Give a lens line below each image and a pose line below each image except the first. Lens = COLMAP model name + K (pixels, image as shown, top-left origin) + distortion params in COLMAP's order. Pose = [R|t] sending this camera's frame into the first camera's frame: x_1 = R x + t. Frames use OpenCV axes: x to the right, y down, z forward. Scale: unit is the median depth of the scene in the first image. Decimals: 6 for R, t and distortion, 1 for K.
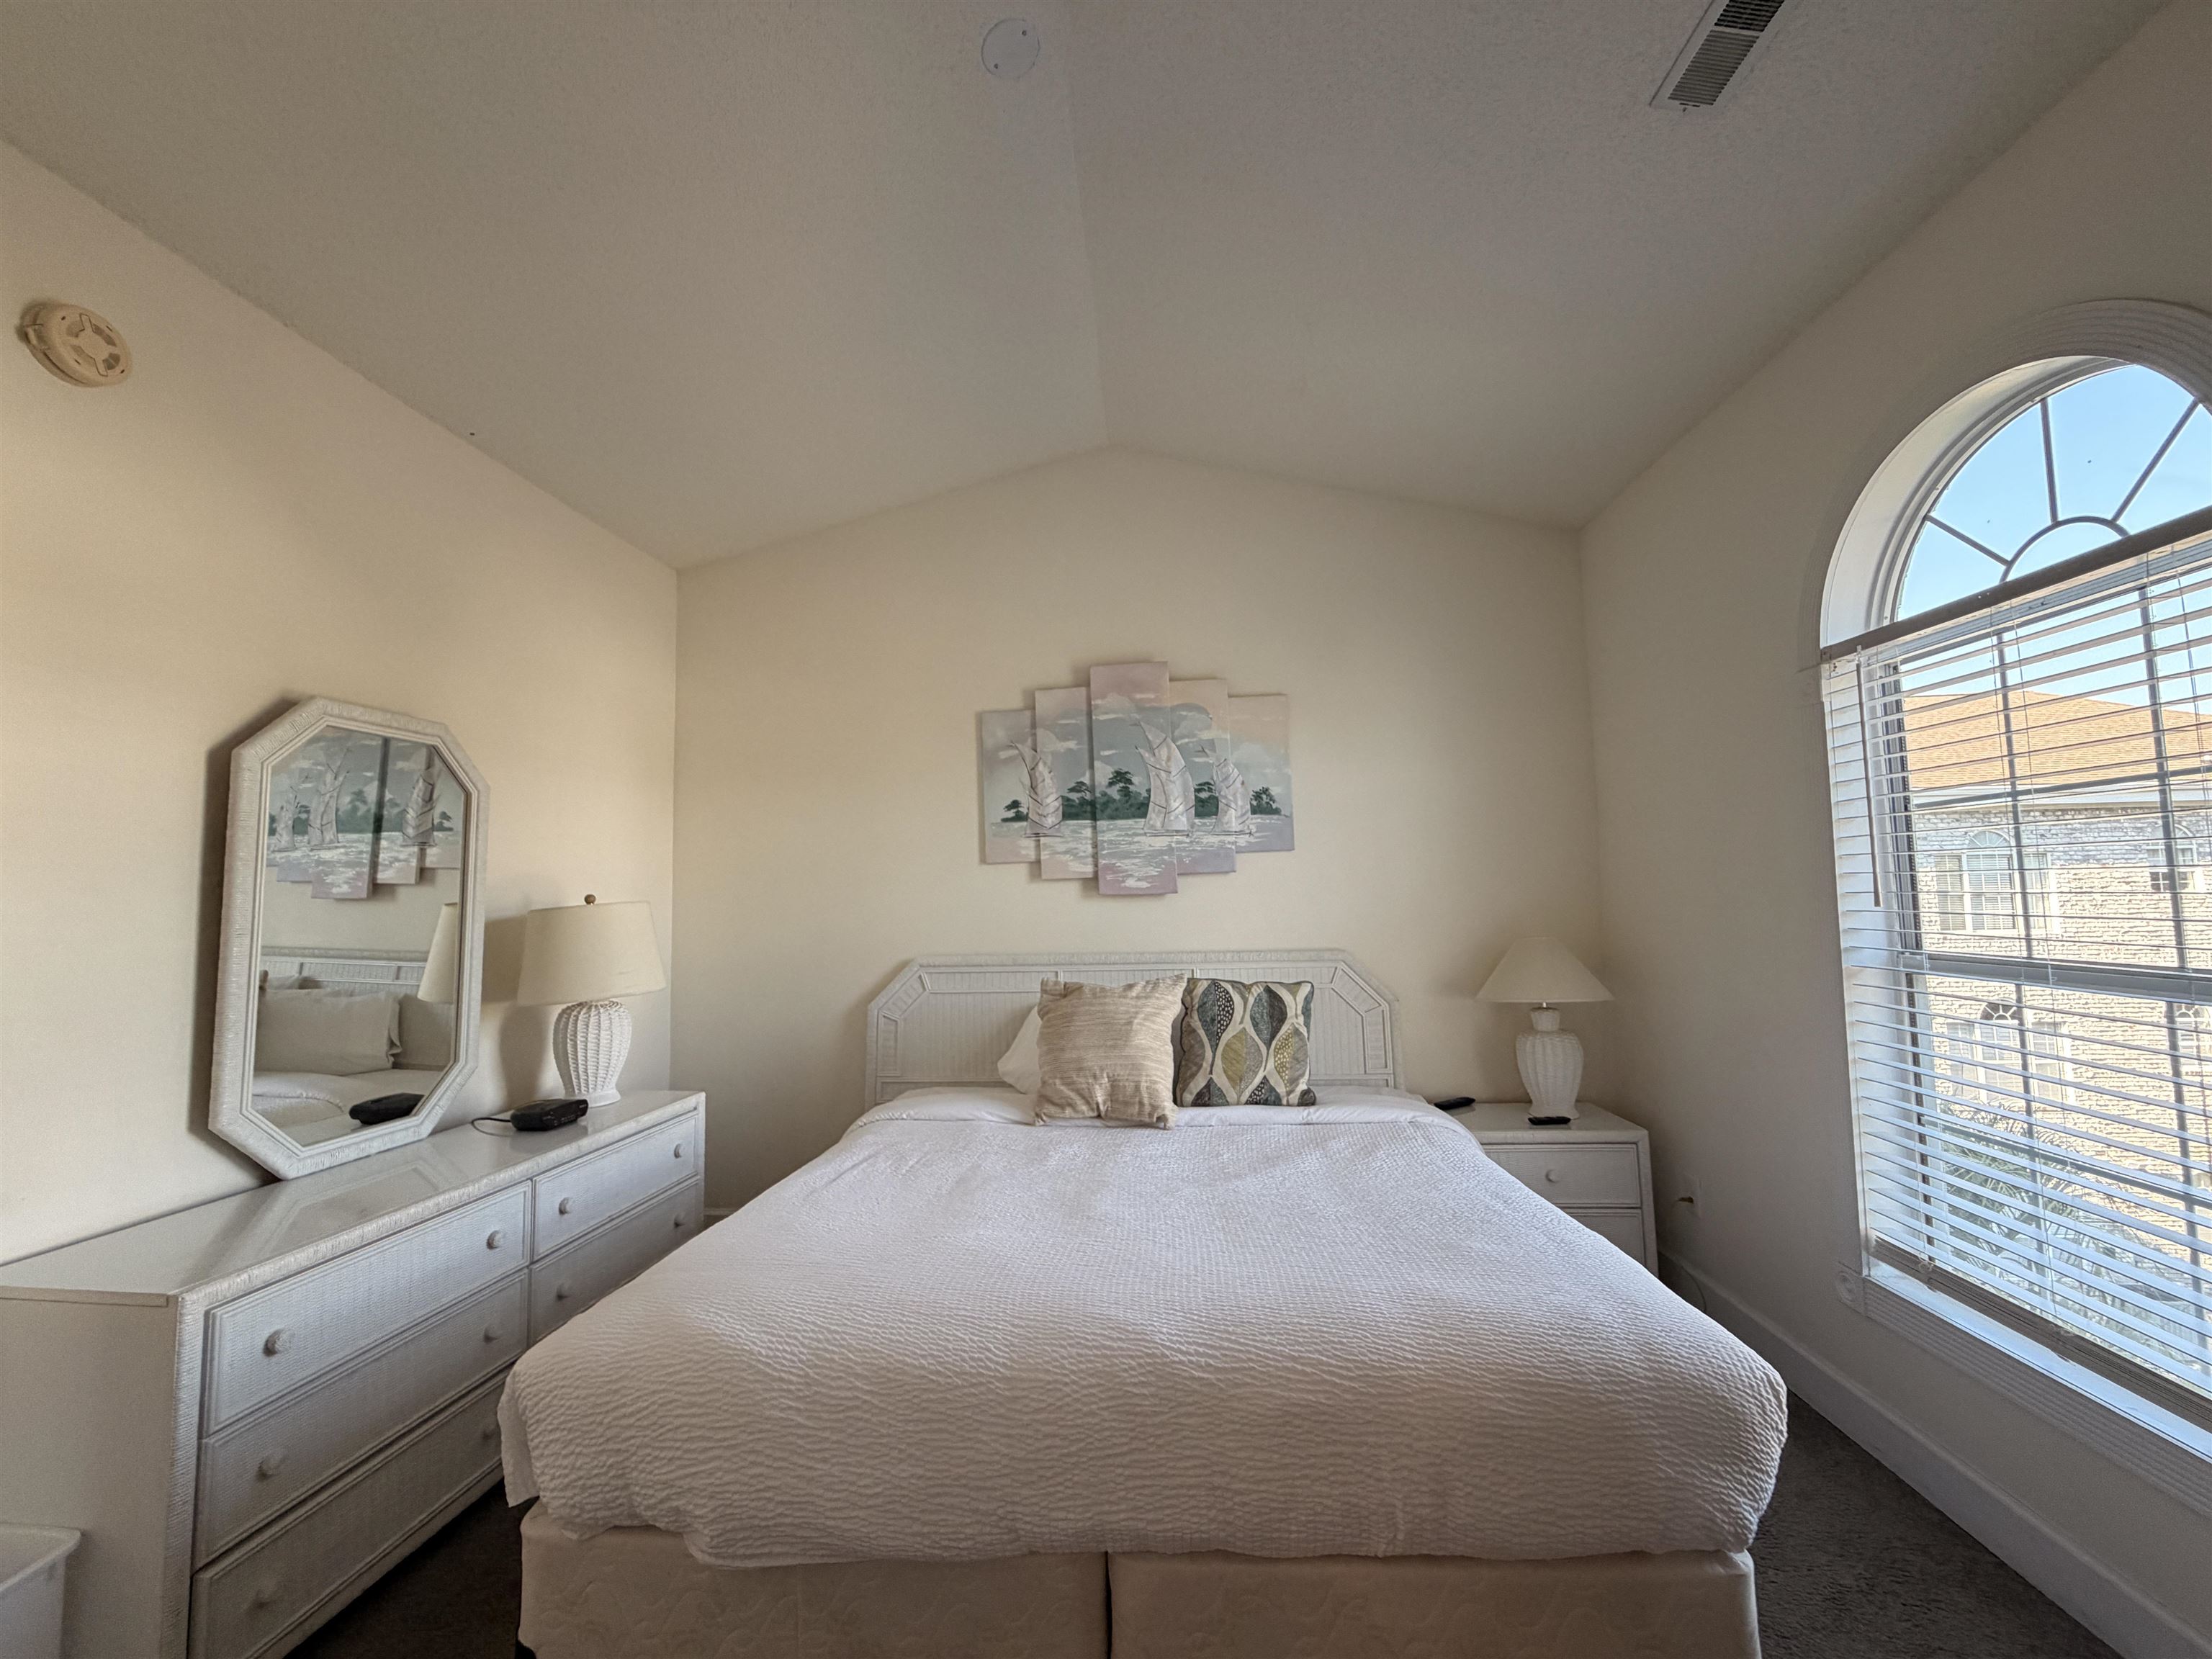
lens RADIAL K [[881.9, 0, 1100.8], [0, 881.9, 831.8], [0, 0, 1]] dist [0.001178, -0.000279]
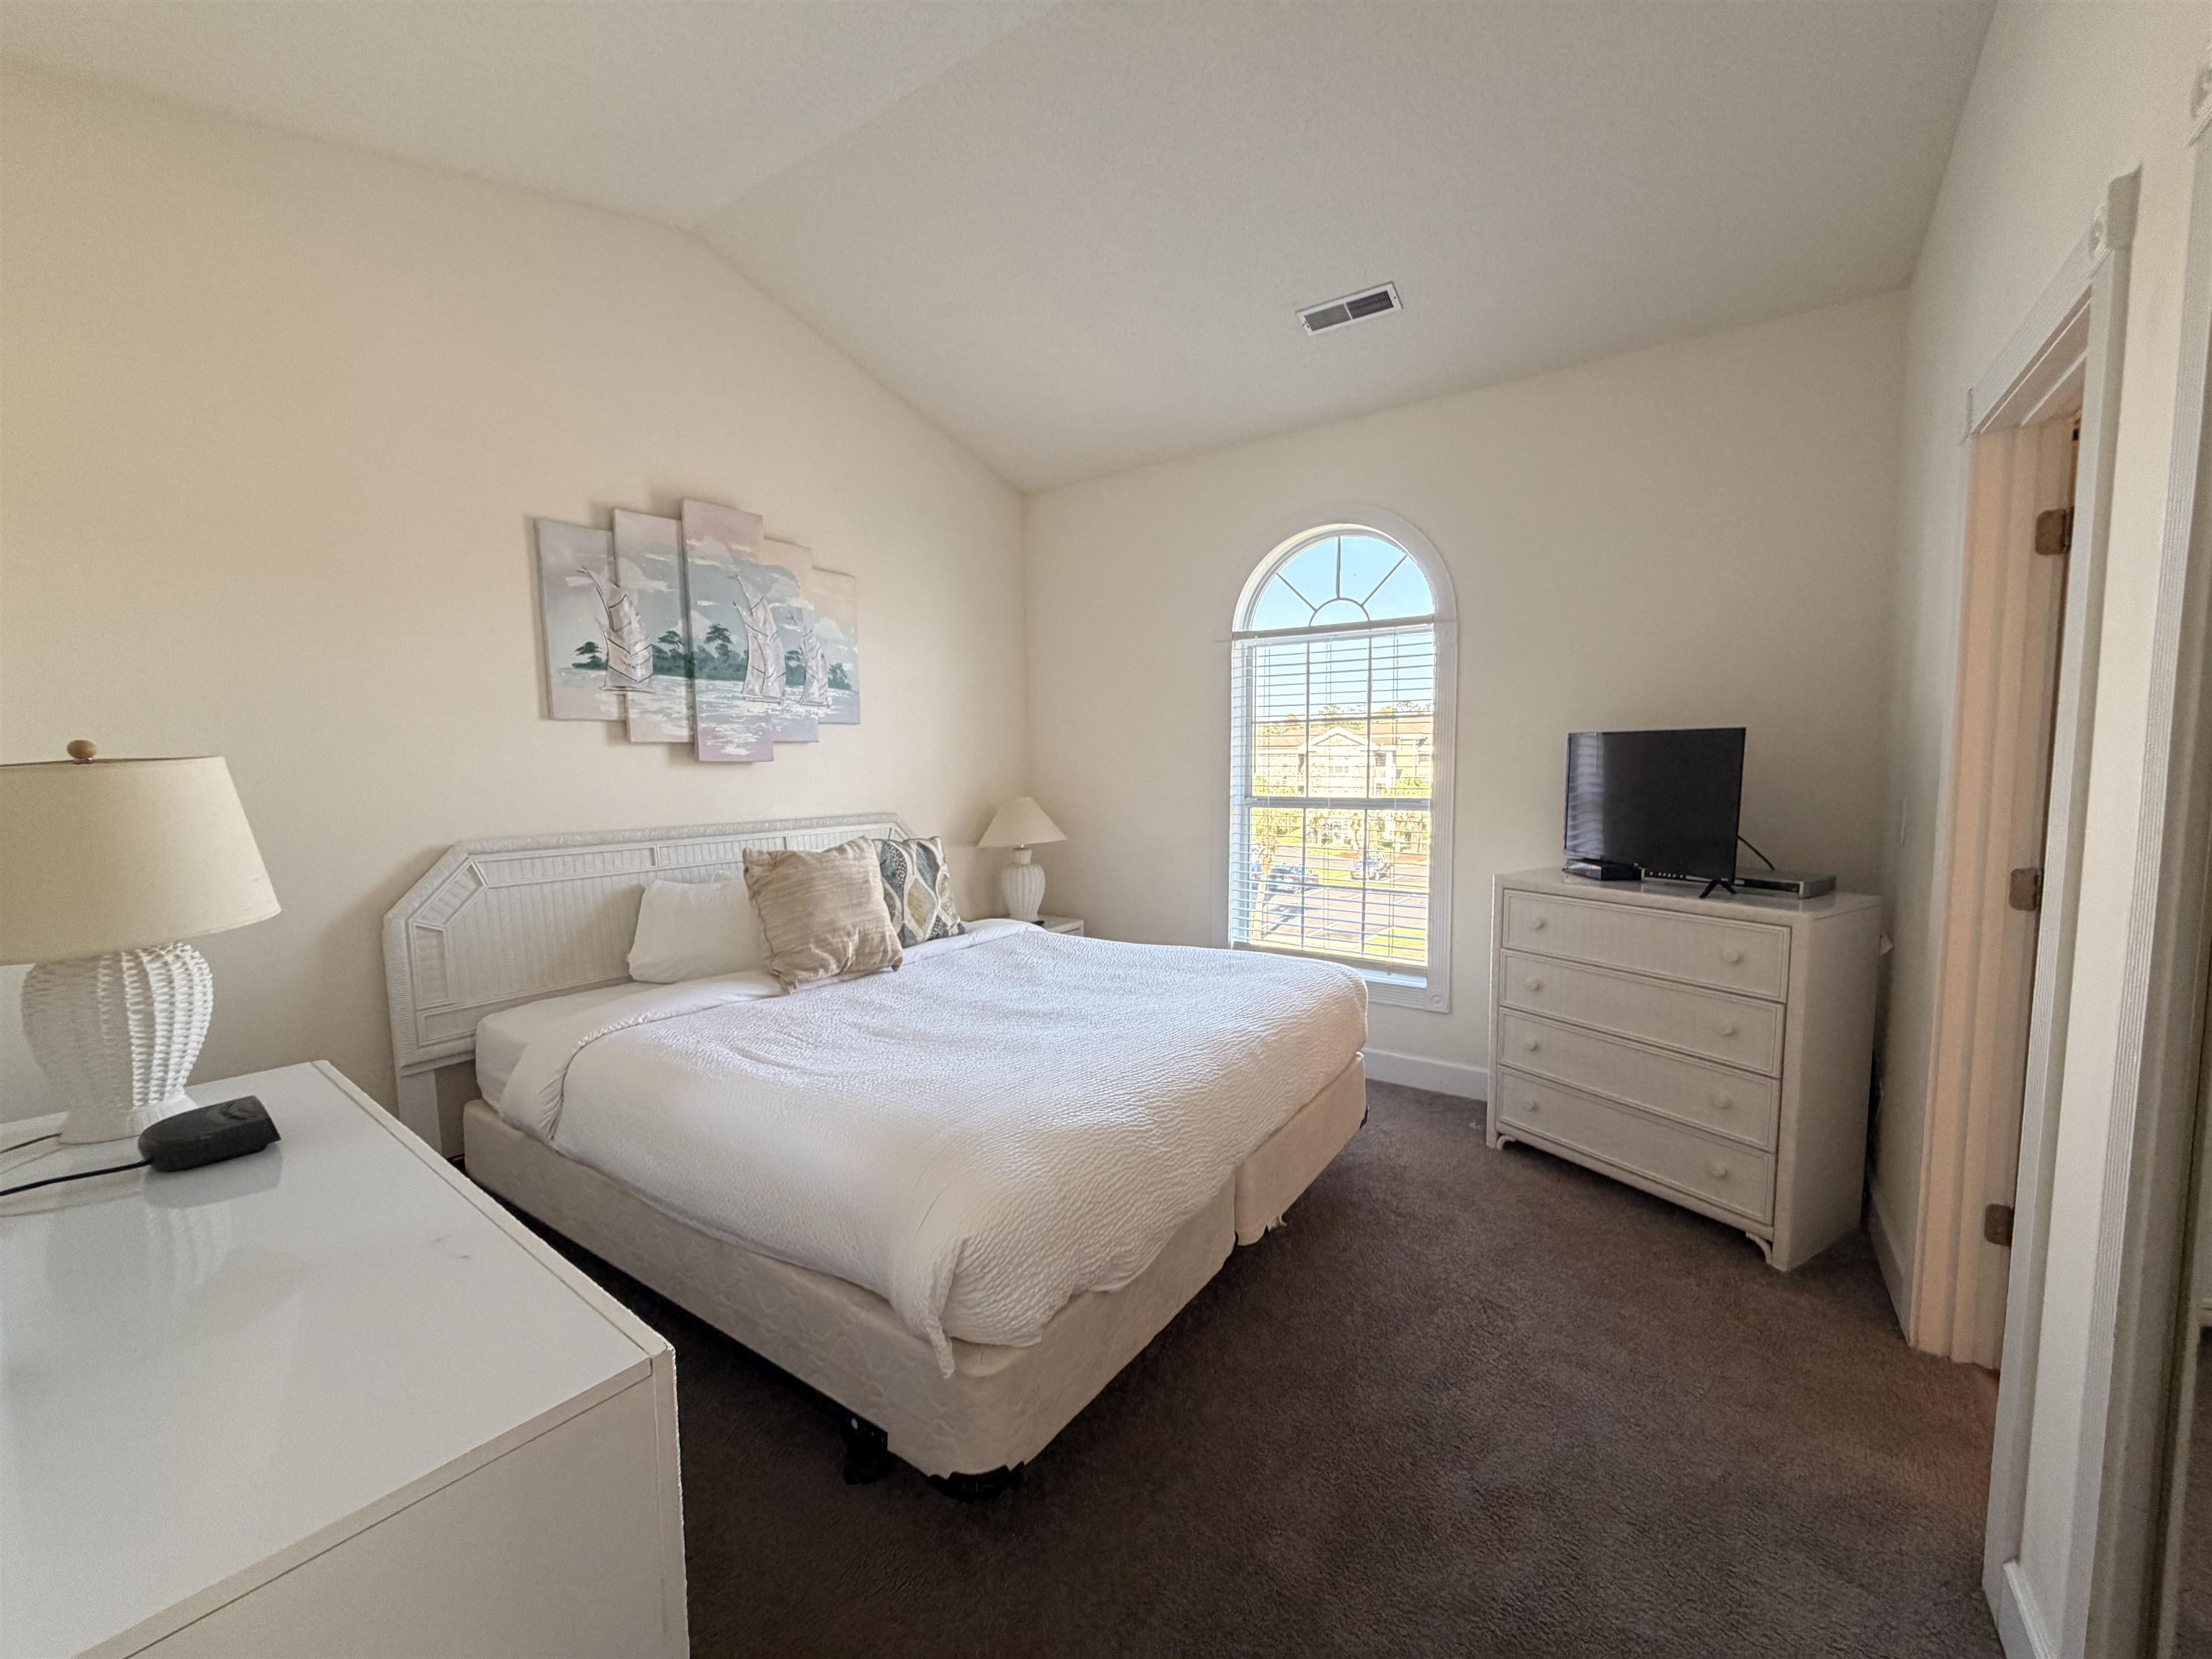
lens RADIAL K [[881.9, 0, 1100.8], [0, 881.9, 831.8], [0, 0, 1]] dist [0.001178, -0.000279]
pose [[0.502509, -0.050542, 0.863093, -0.581024], [-0.066482, 0.993075, 0.096861, 0.027690], [-0.862012, -0.106054, 0.495669, 0.183844]]
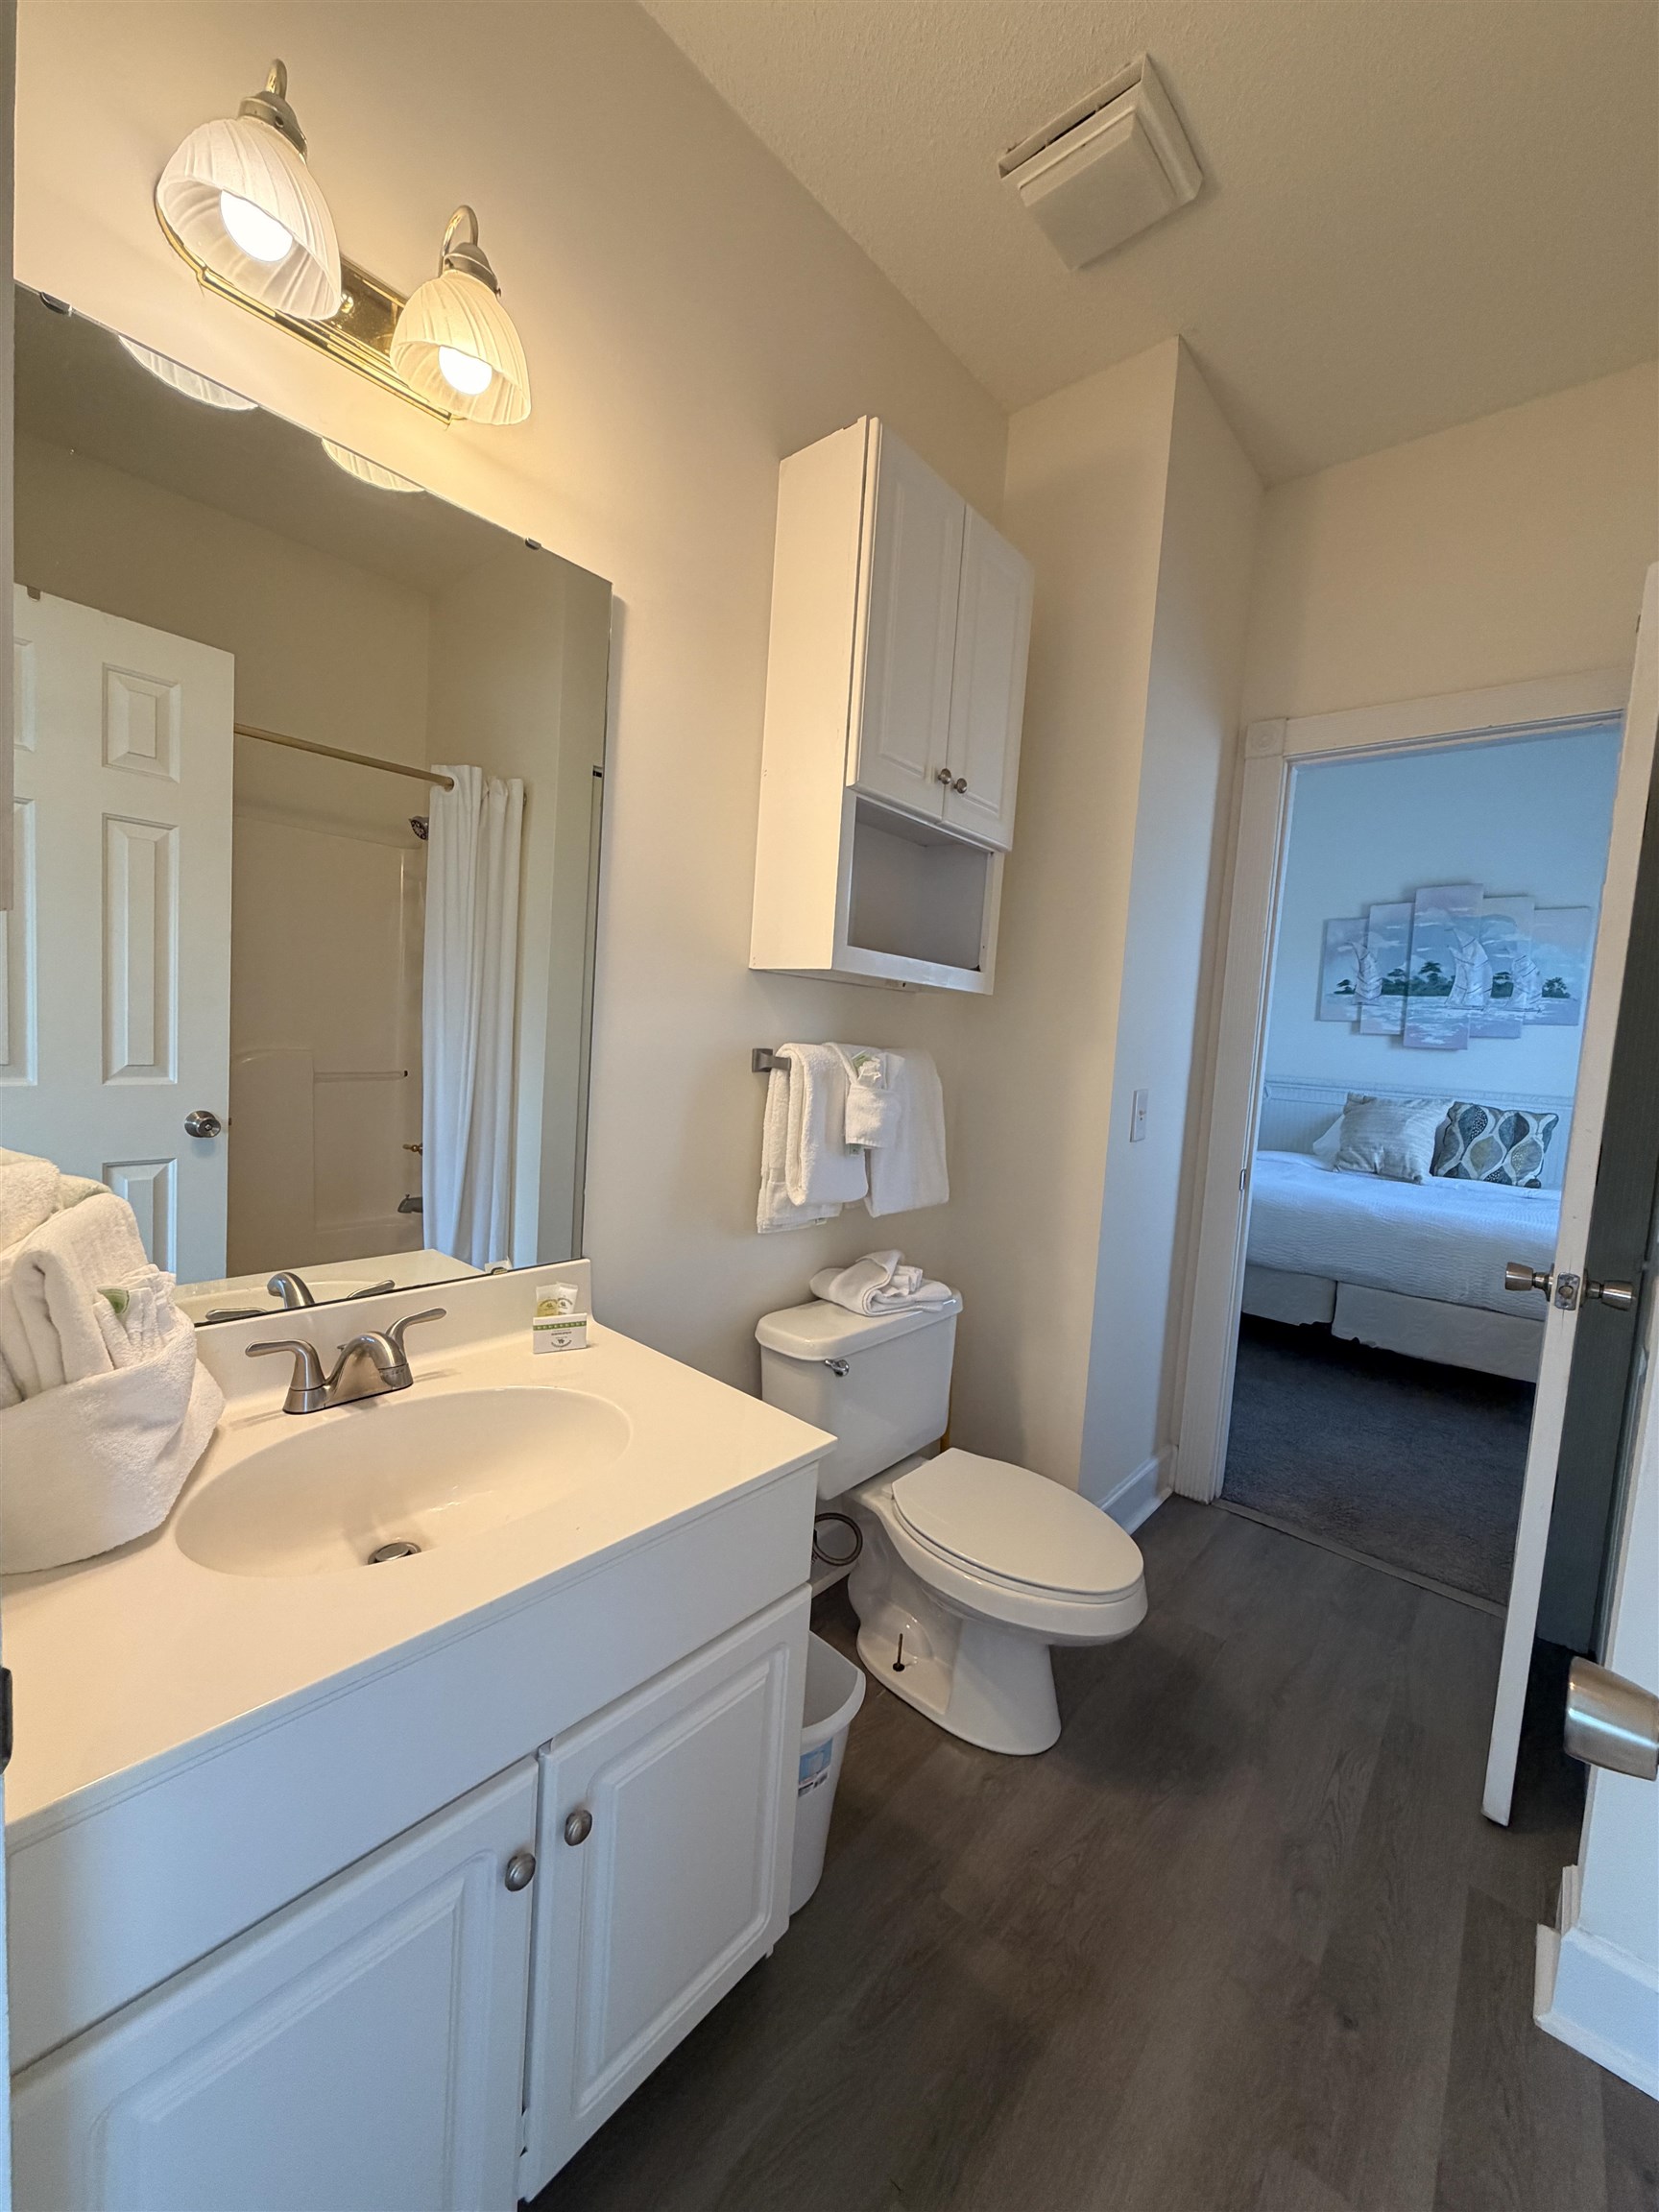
lens RADIAL K [[881.9, 0, 826.6], [0, 881.9, 1098.3], [0, 0, 1]] dist [0.001178, -0.000279]
pose [[0.798279, 0.116641, -0.590886, 0.112232], [-0.034724, 0.988349, 0.148188, -0.028881], [0.601286, -0.097777, 0.793029, -0.775481]]
